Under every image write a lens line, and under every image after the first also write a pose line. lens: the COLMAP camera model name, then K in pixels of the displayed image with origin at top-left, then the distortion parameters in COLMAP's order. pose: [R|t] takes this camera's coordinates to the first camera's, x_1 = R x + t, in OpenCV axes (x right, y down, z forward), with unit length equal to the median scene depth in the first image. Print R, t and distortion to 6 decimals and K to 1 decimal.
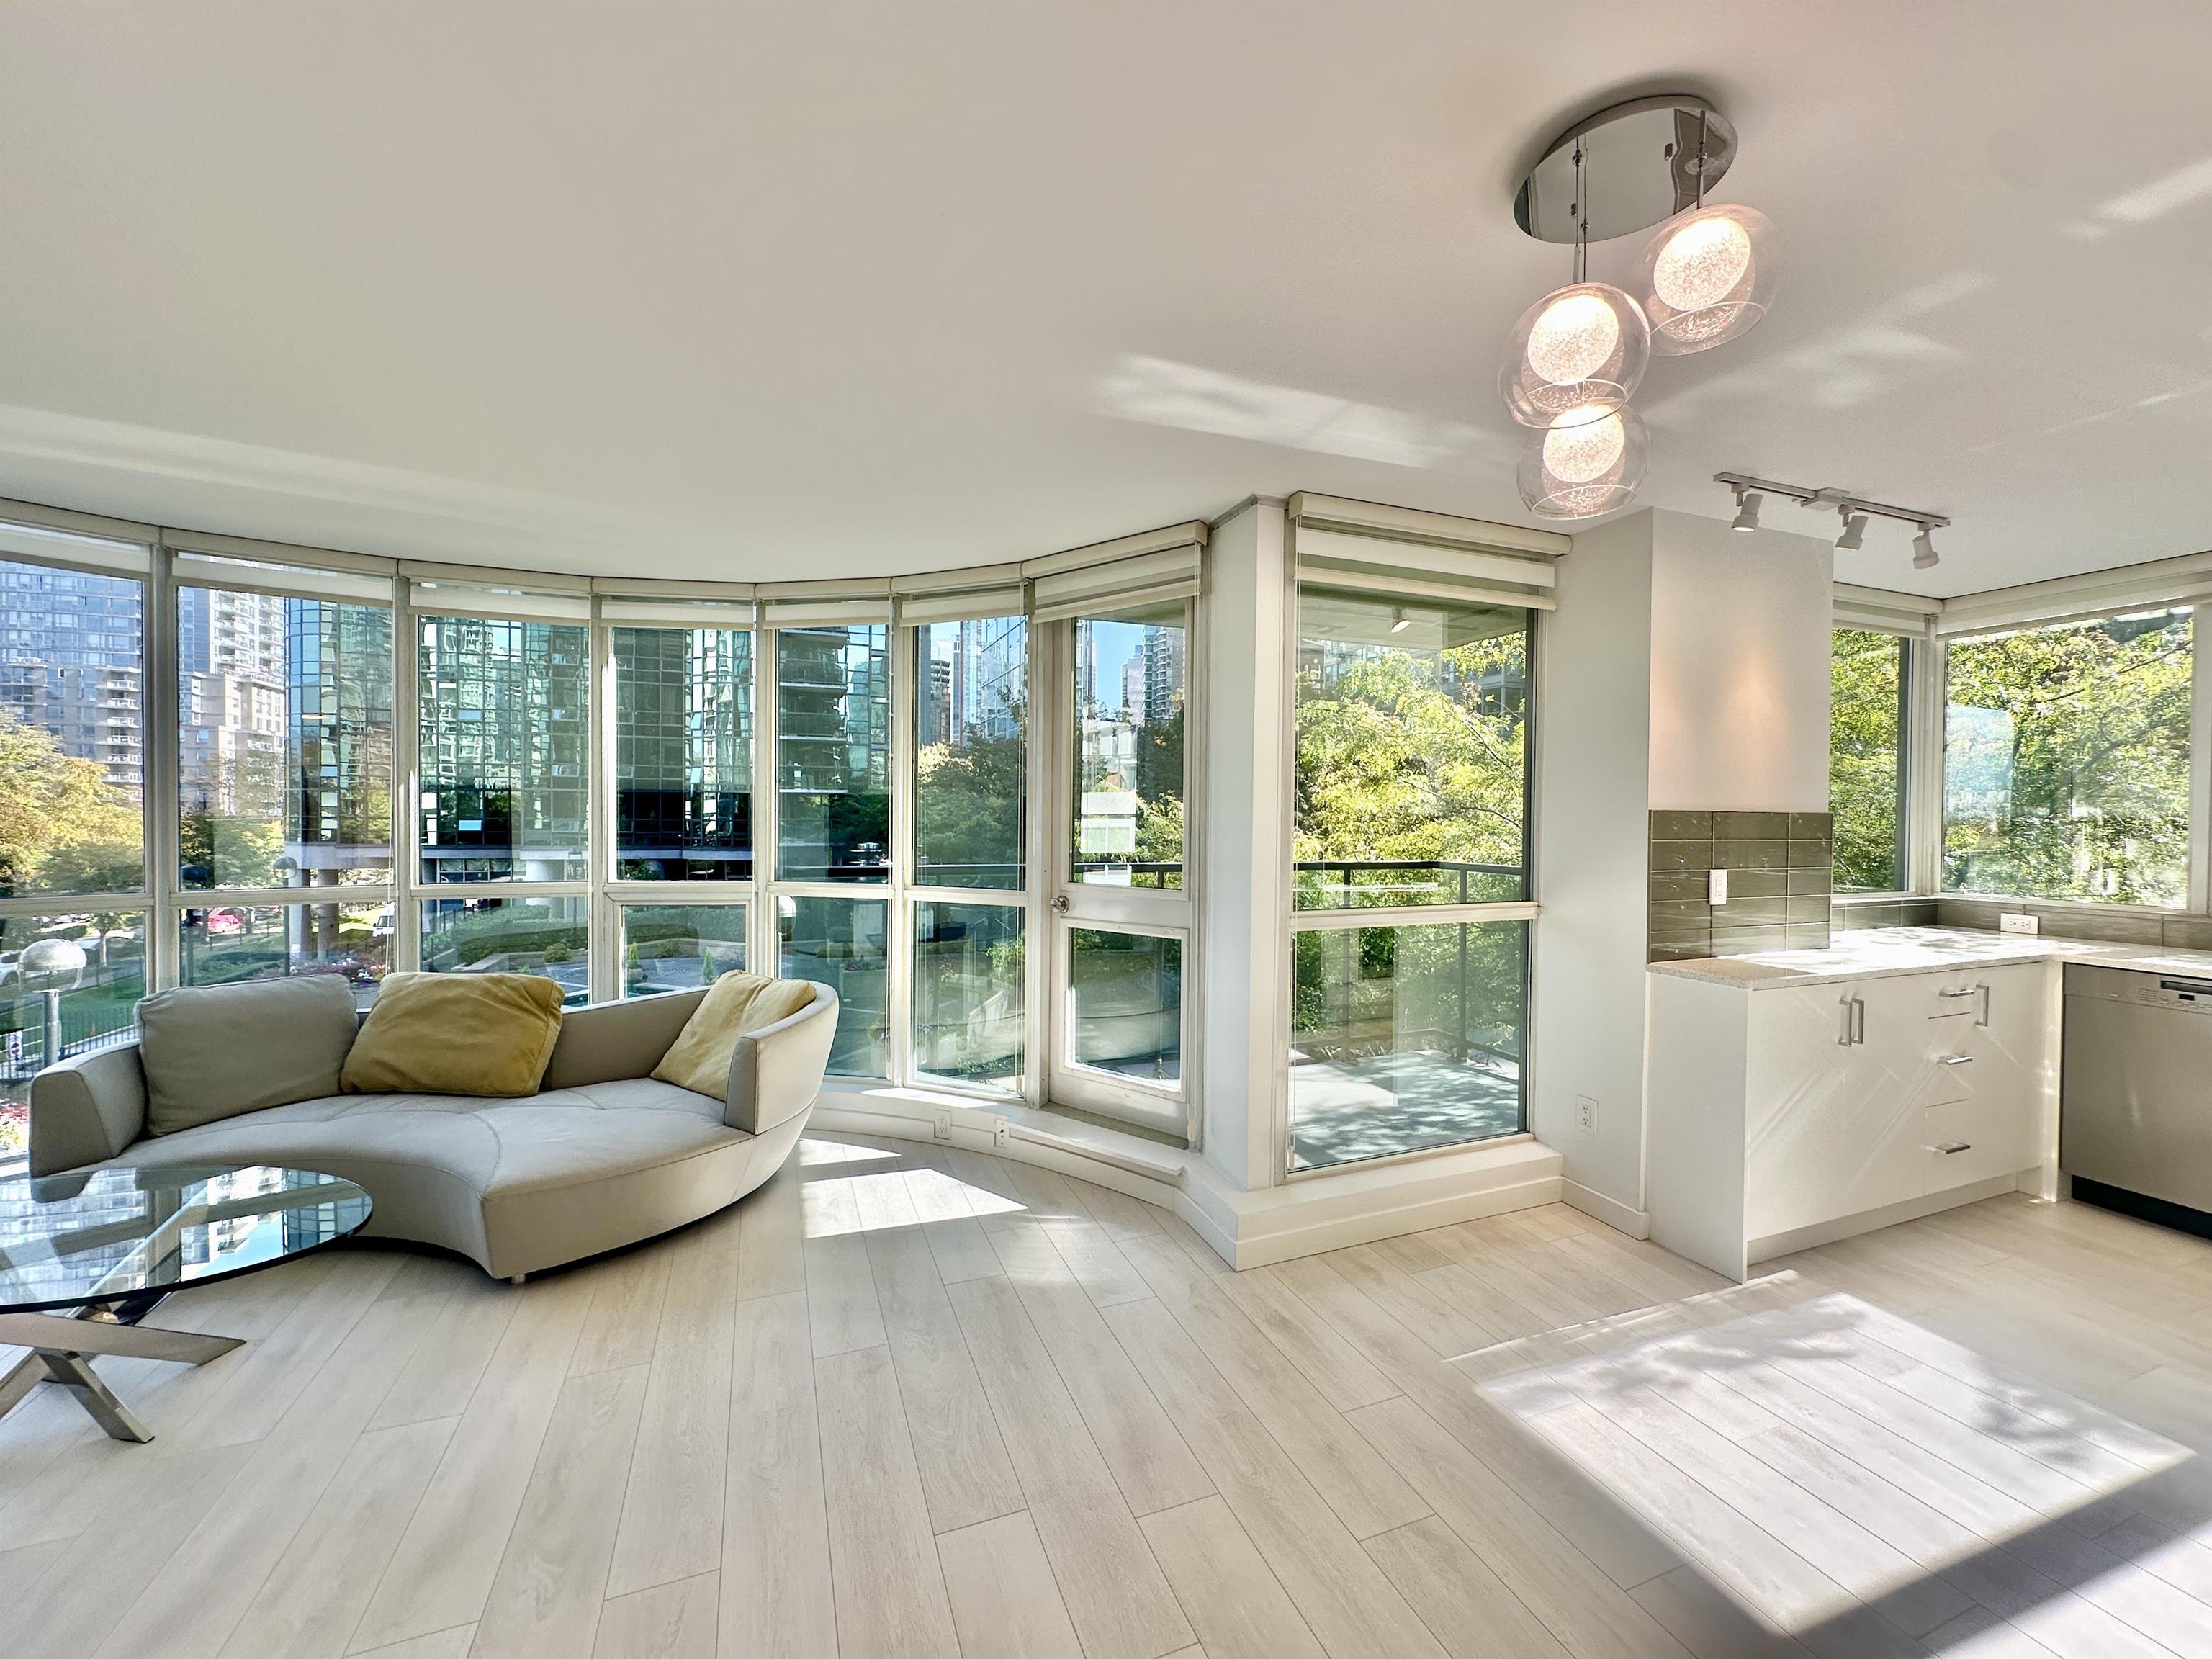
lens RADIAL K [[881.8, 0, 1103.7], [0, 881.8, 827.4], [0, 0, 1]] dist [-0.003373, 0.000228]
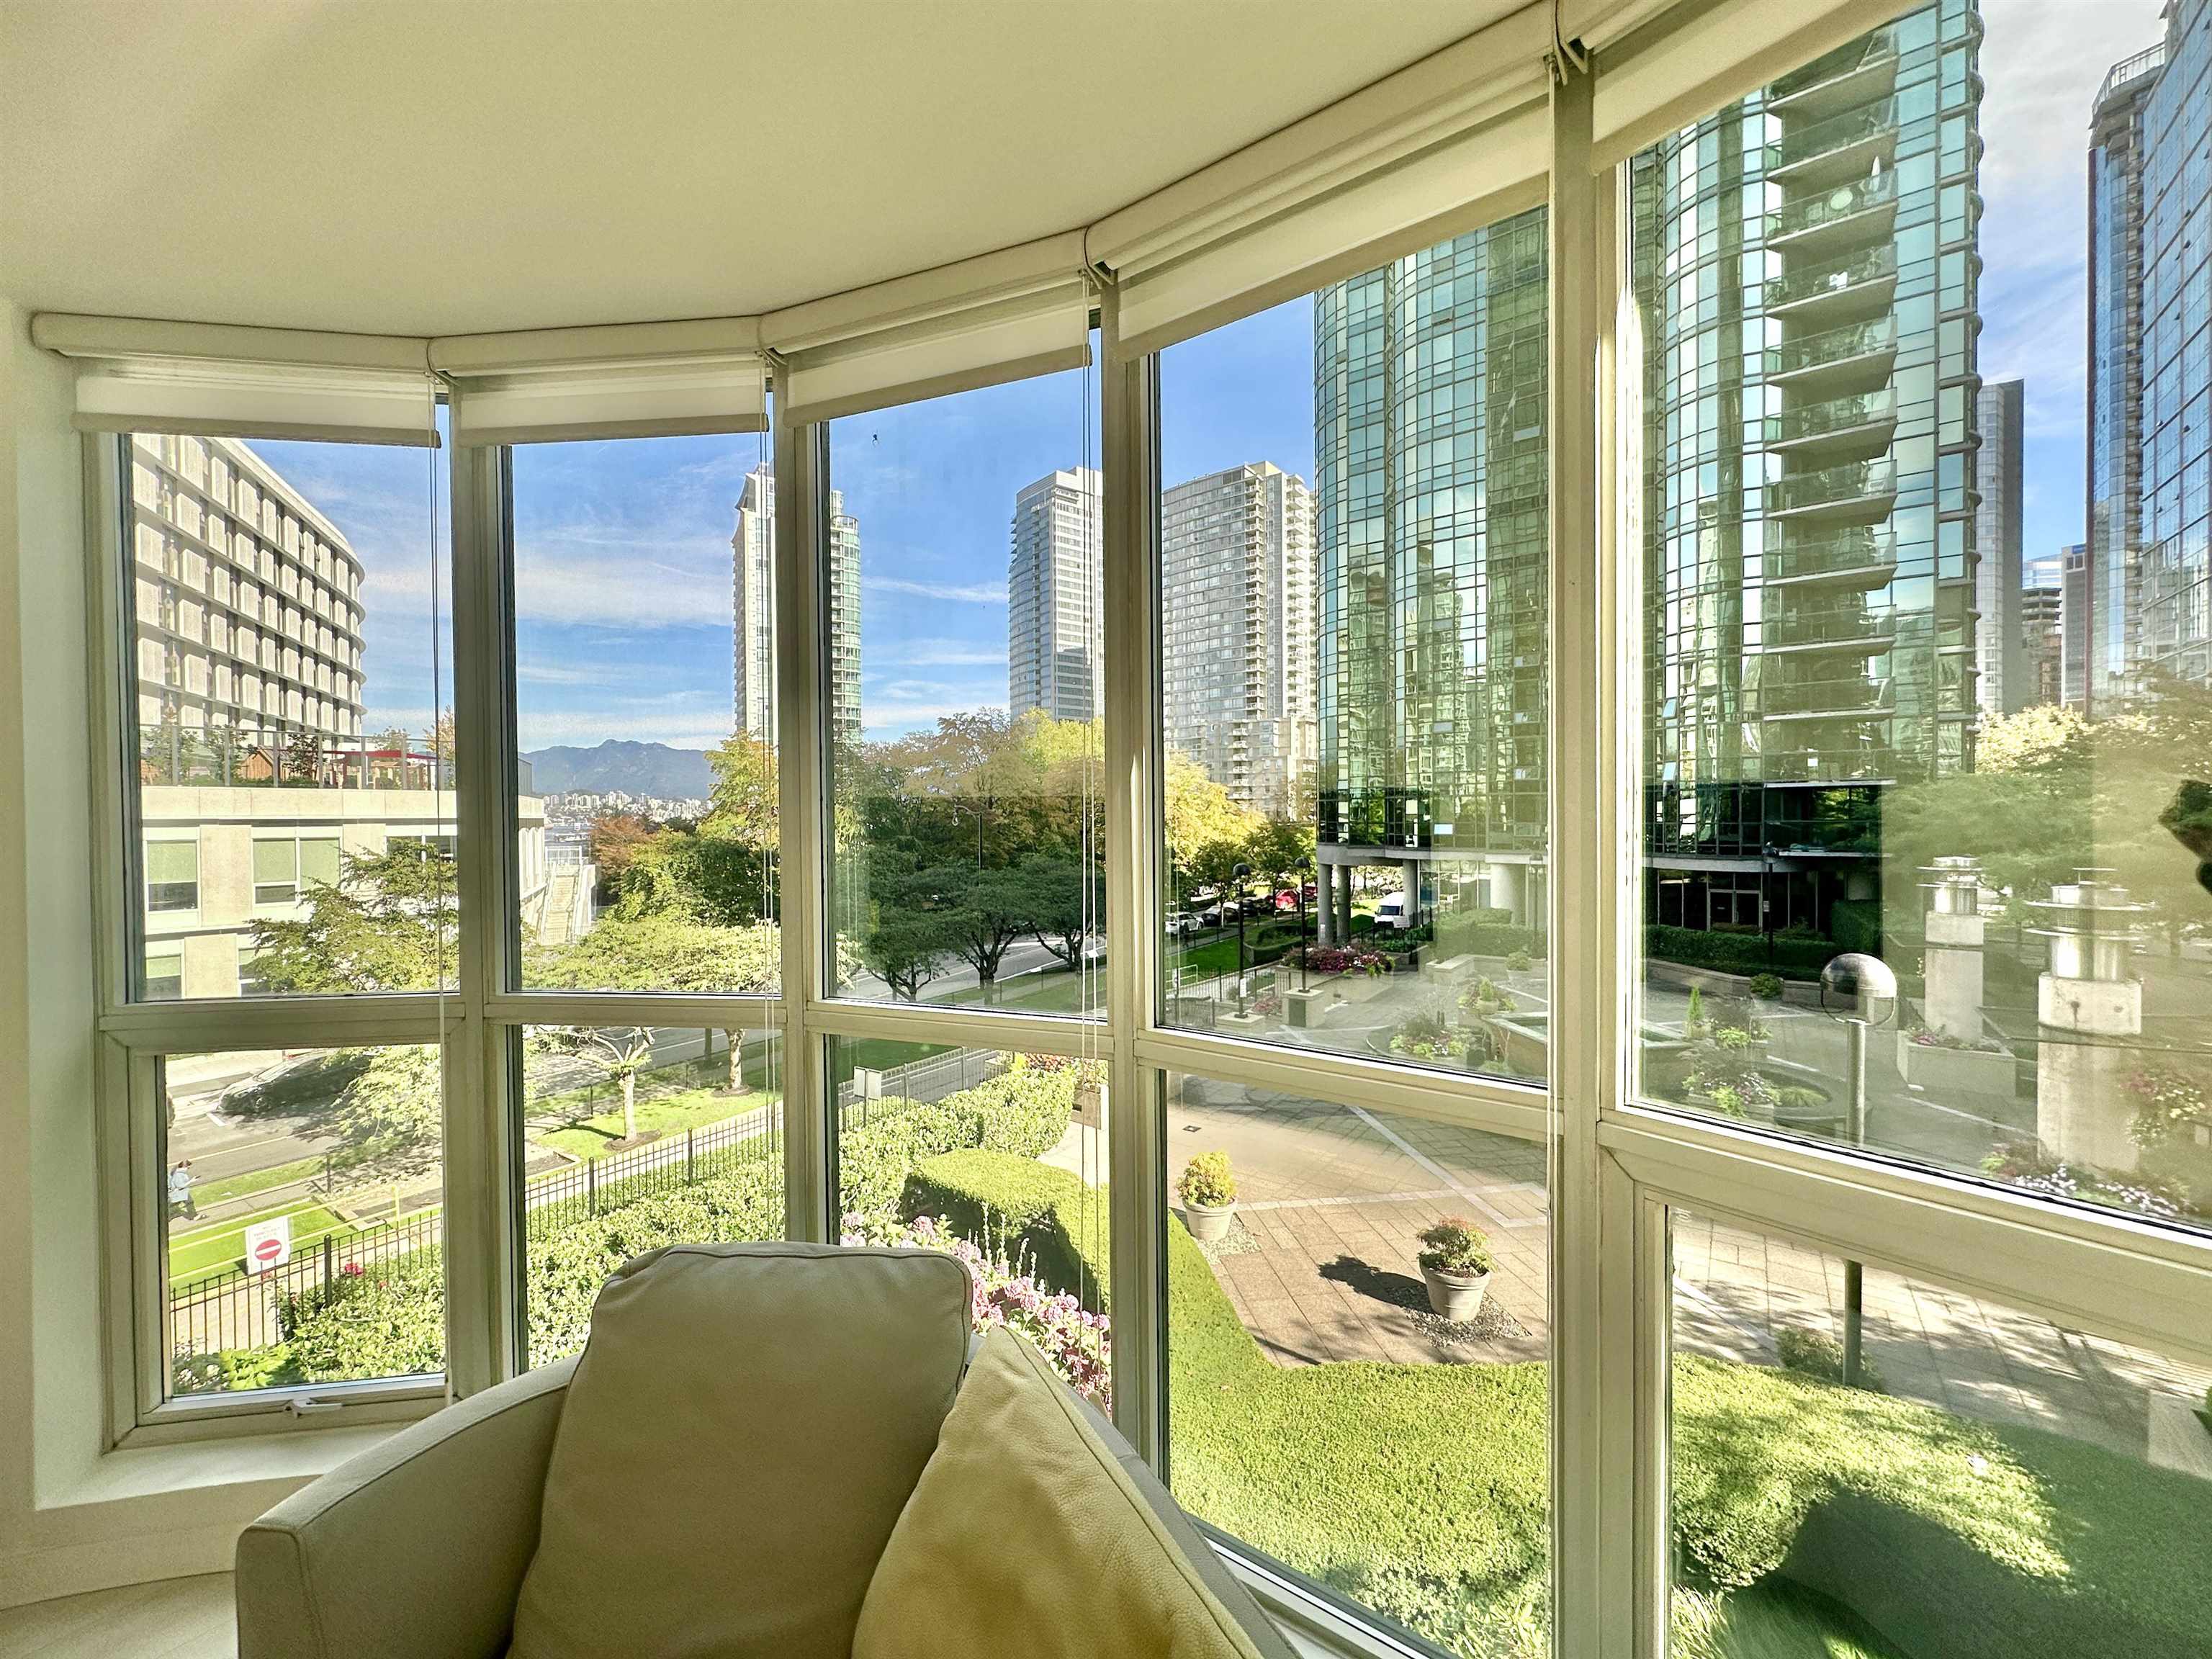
lens RADIAL K [[880.2, 0, 1106.7], [0, 880.2, 827.6], [0, 0, 1]] dist [-0.003351, 0.000474]
pose [[0.544337, -0.000798, -0.838866, -0.482811], [-0.000446, 0.999999, -0.001241, -0.030751], [0.838866, 0.001049, 0.544337, 0.812266]]
